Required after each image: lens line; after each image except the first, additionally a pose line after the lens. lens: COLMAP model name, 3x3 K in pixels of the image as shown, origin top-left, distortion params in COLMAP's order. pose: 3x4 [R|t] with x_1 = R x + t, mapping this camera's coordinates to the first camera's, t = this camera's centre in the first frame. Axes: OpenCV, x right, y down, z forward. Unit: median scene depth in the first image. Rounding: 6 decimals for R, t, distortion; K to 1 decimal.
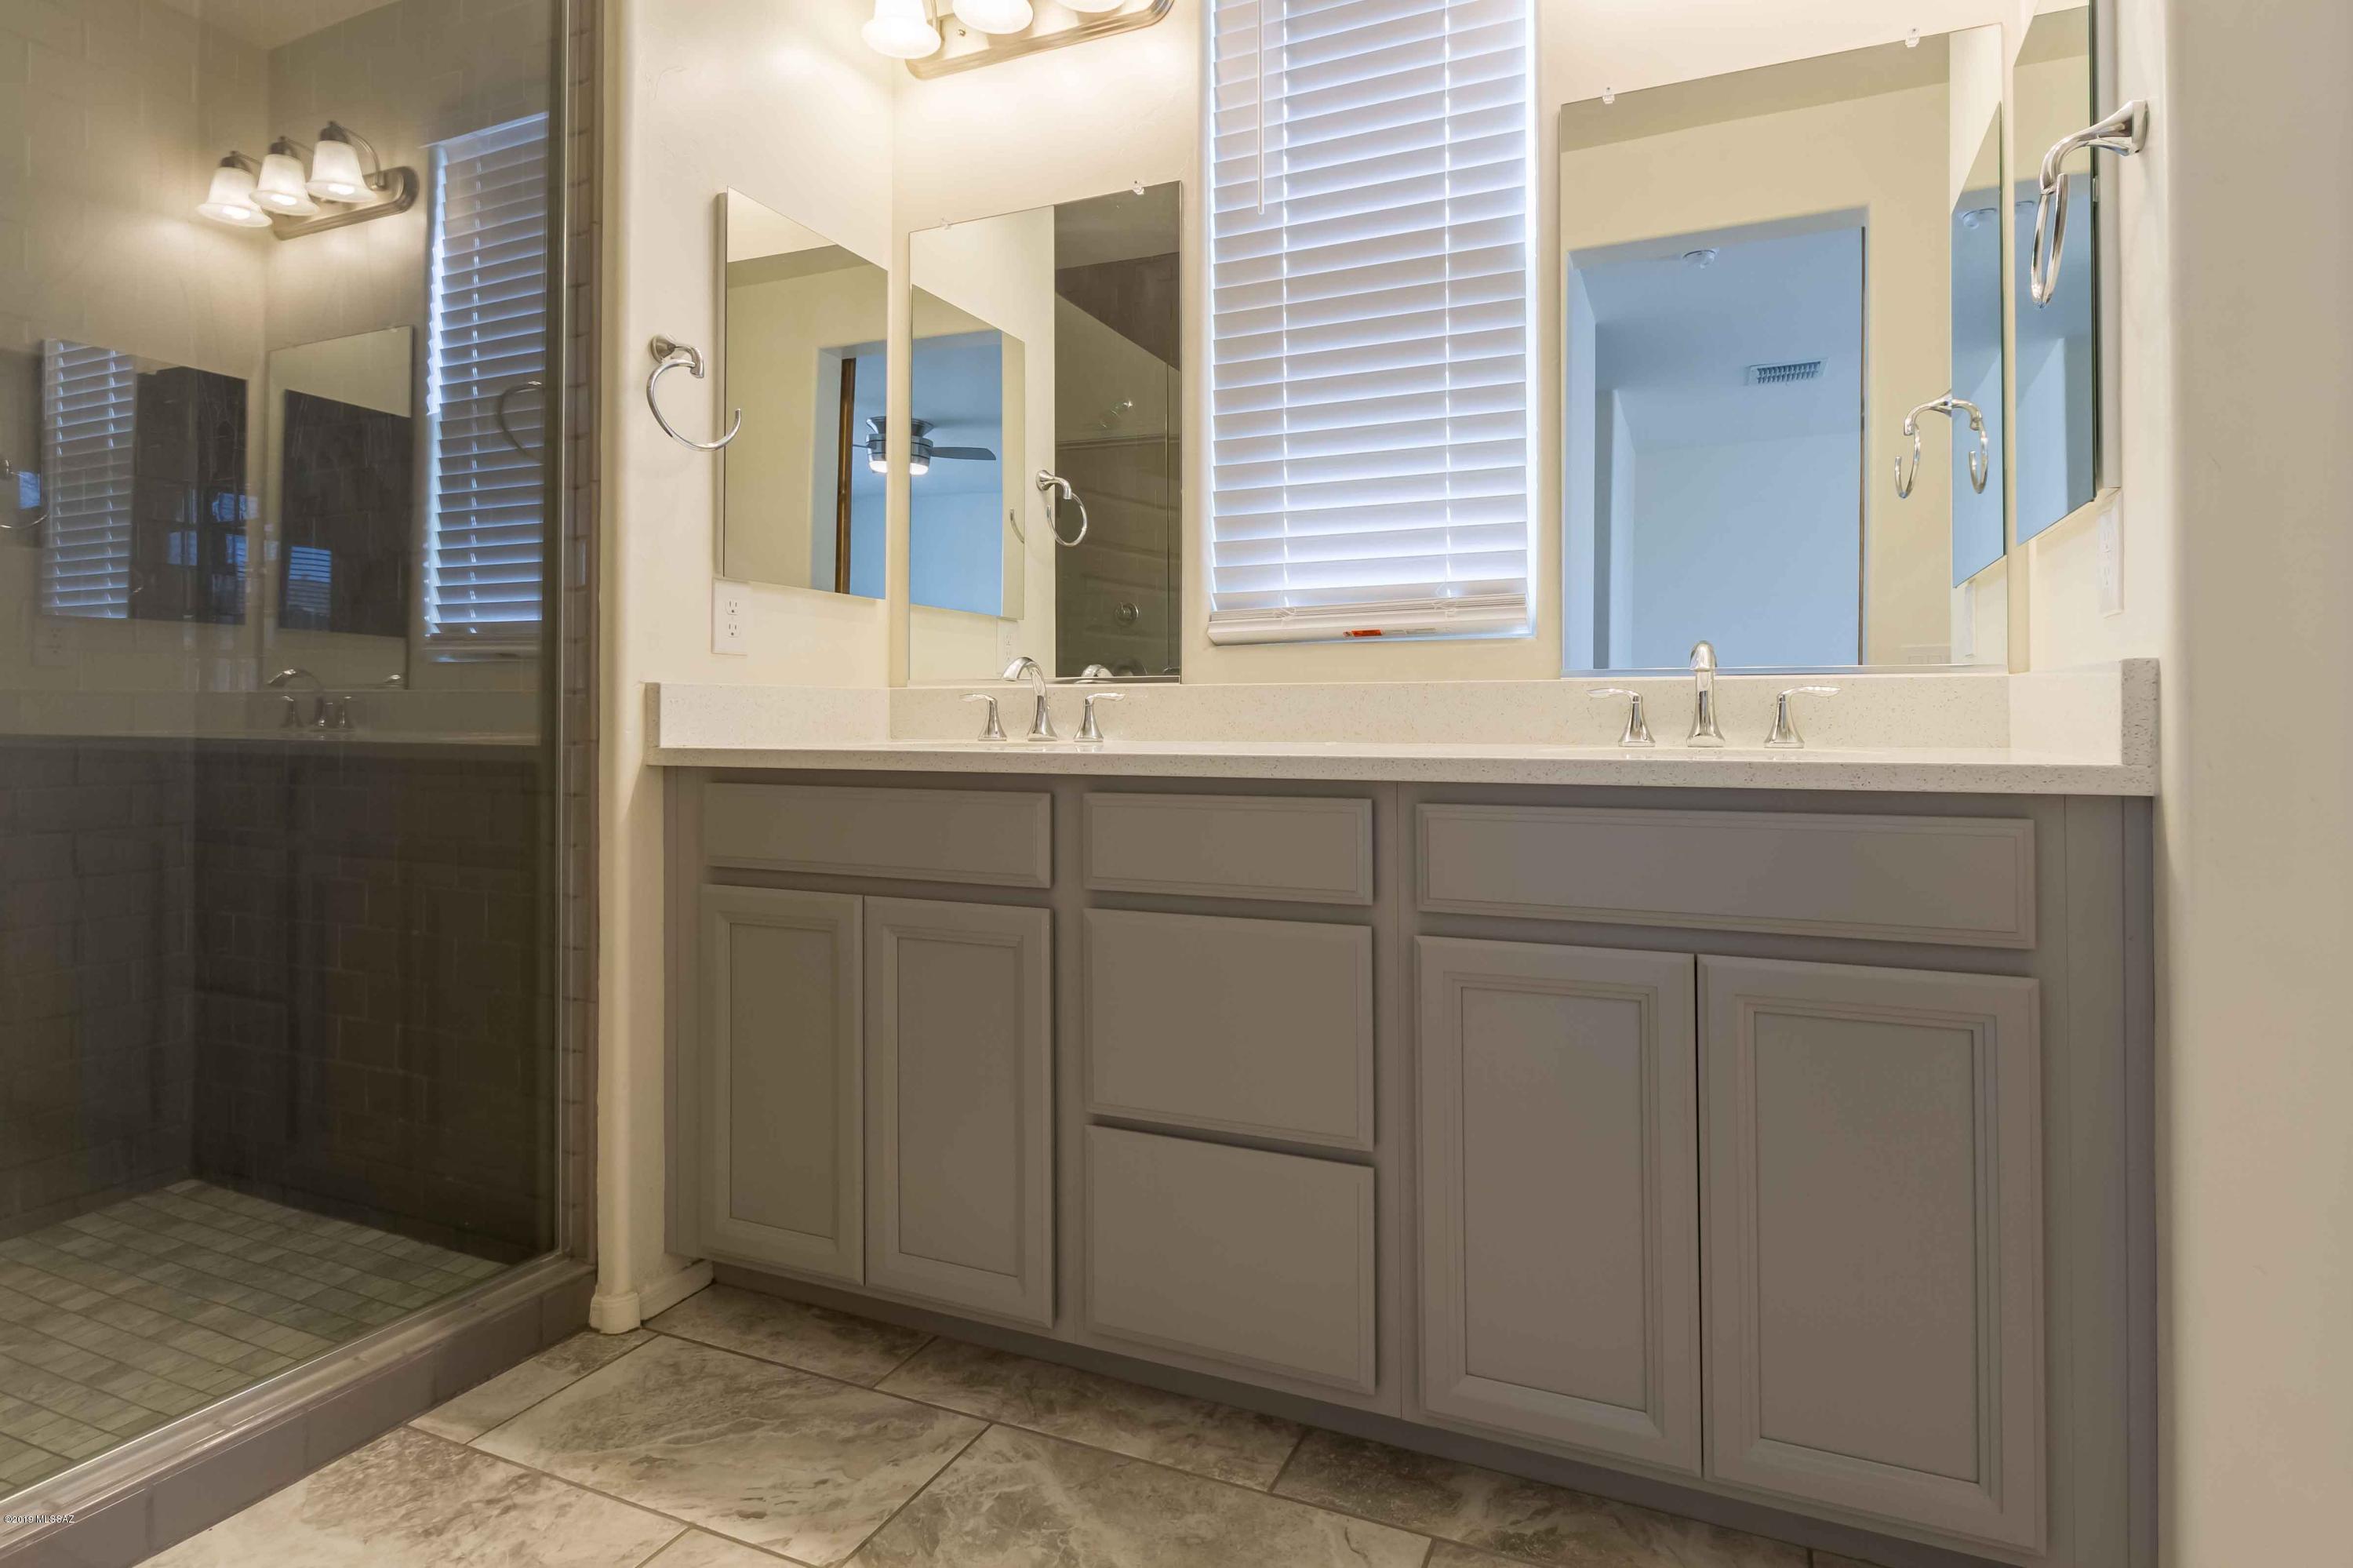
lens RADIAL K [[1191.7, 0, 1178.1], [0, 1191.7, 727.6], [0, 0, 1]] dist [0.004547, -0.000186]
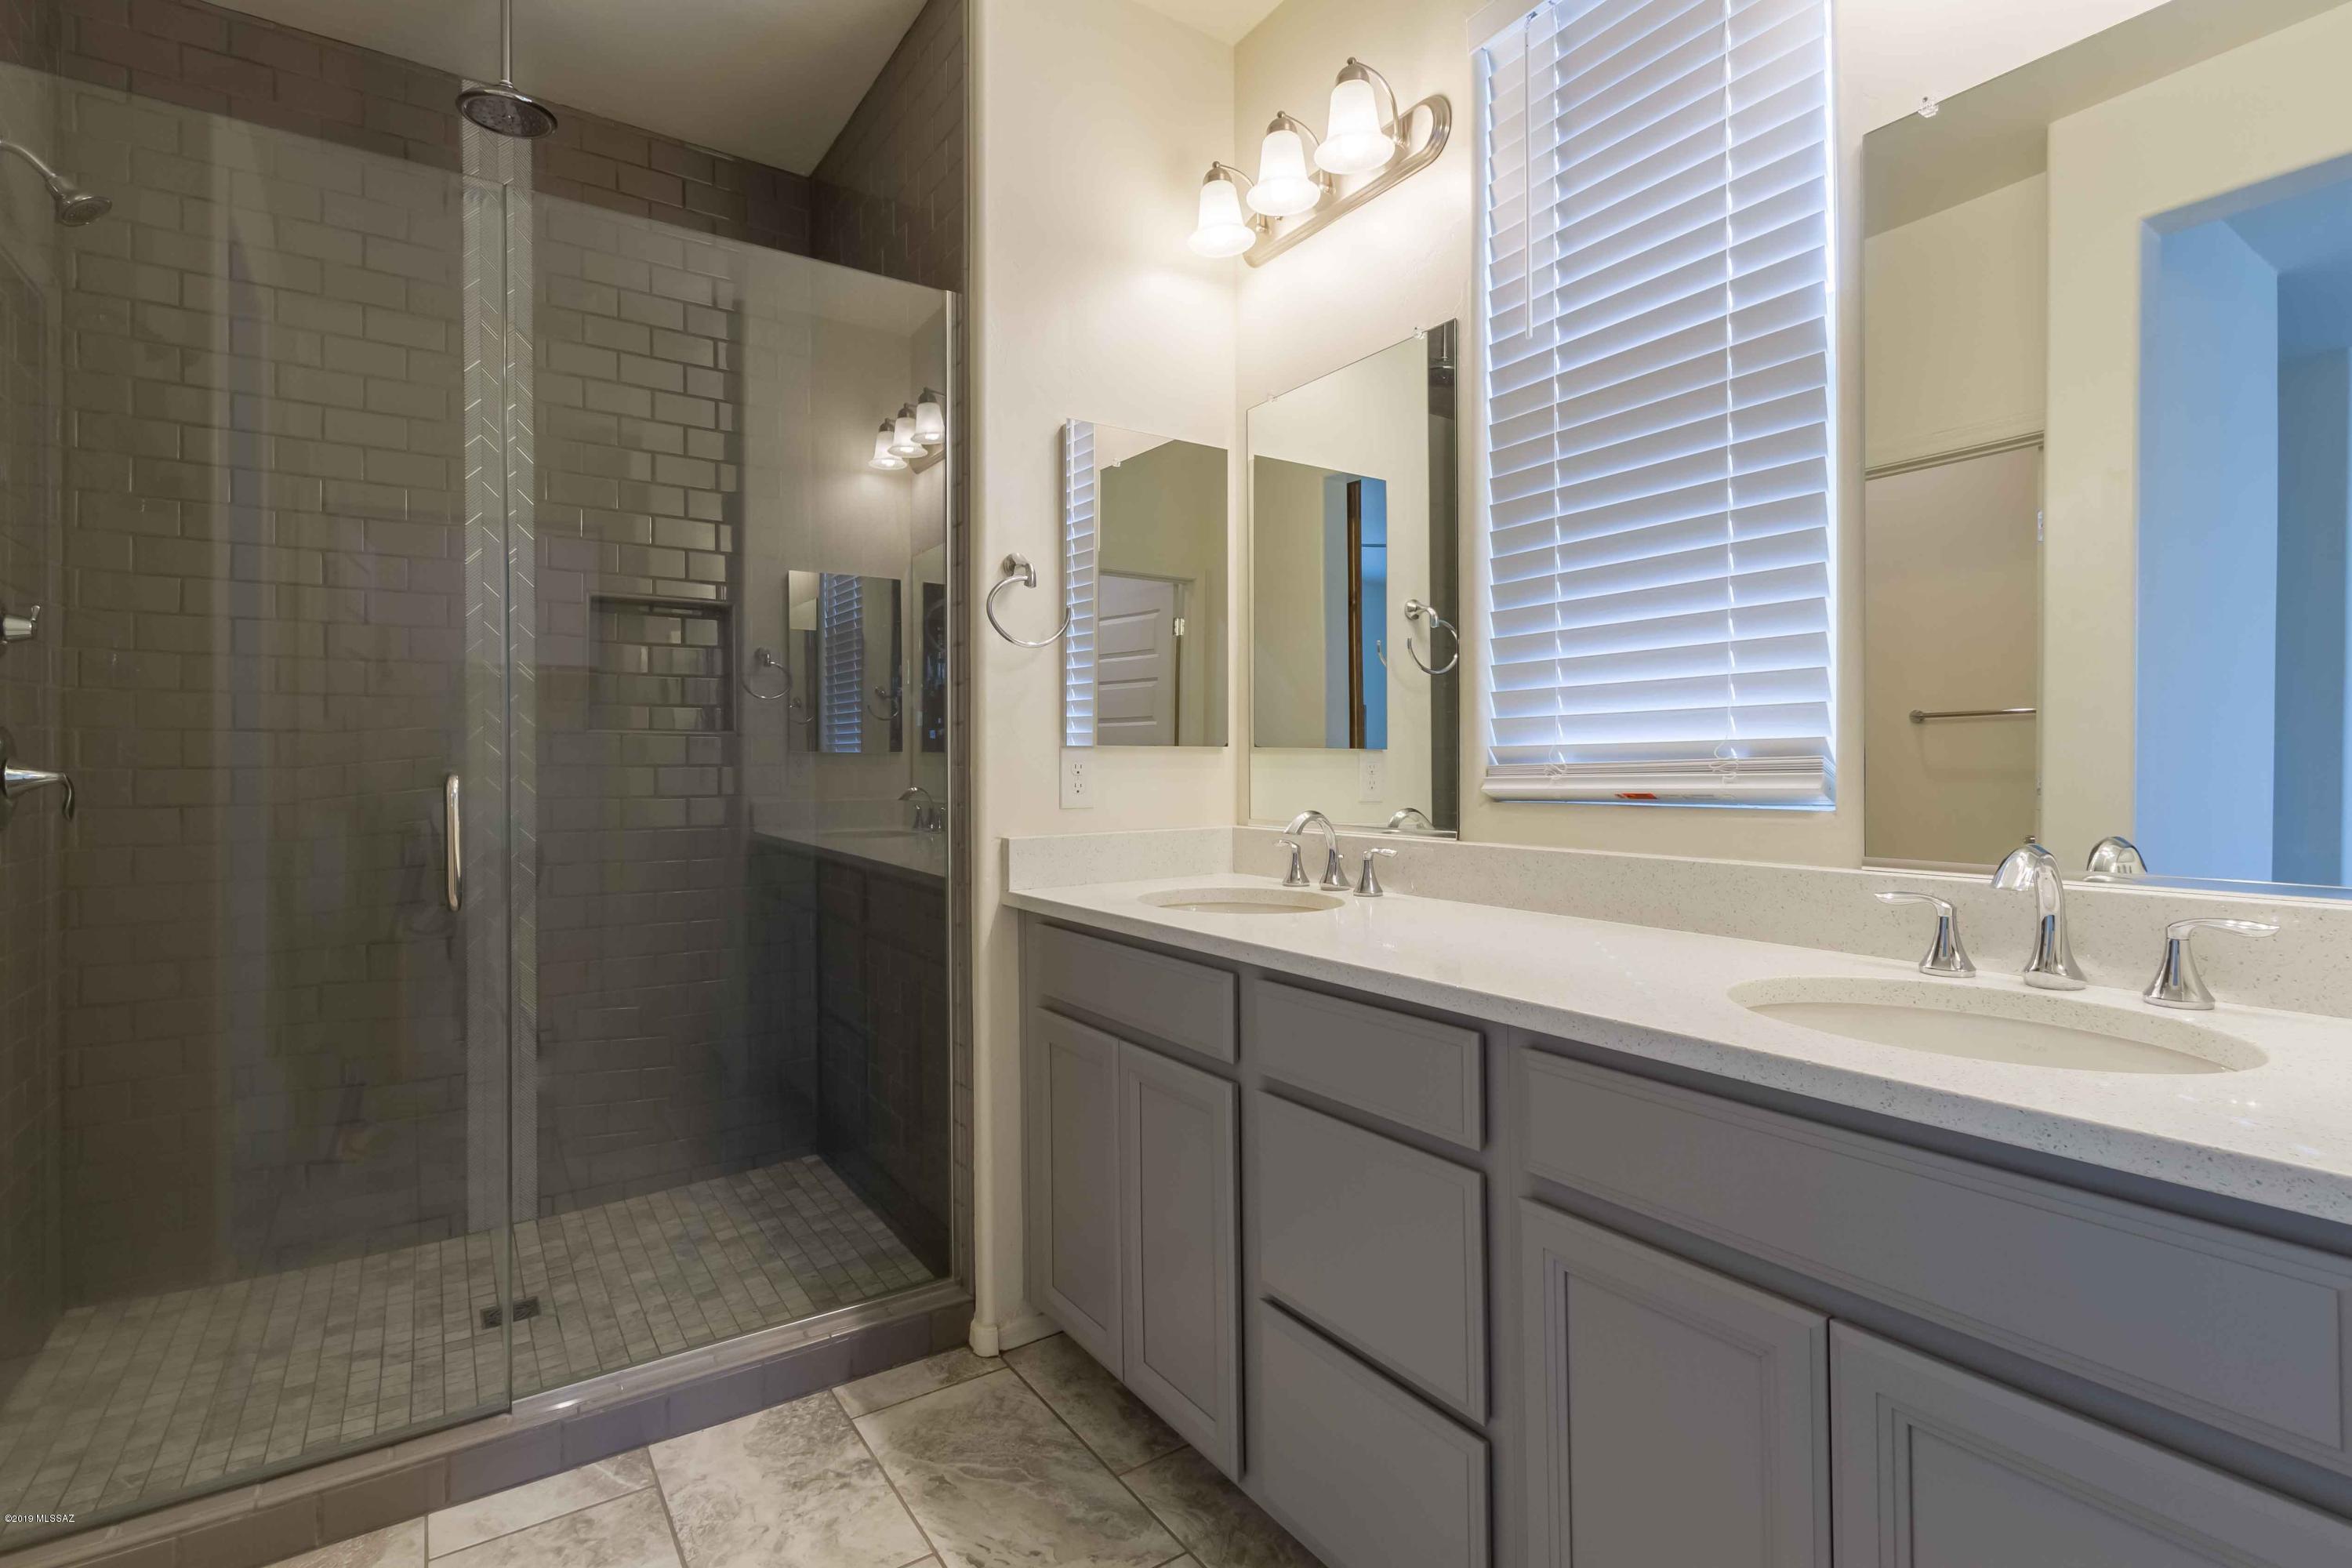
lens RADIAL K [[1094.0, 0, 1173.3], [0, 1094.0, 774.9], [0, 0, 1]] dist [0.011058, 0.000101]
pose [[0.841006, -0.004488, -0.541008, 0.325124], [0.011826, 0.999879, 0.010089, -0.114234], [0.540897, -0.014883, 0.840957, 0.141795]]
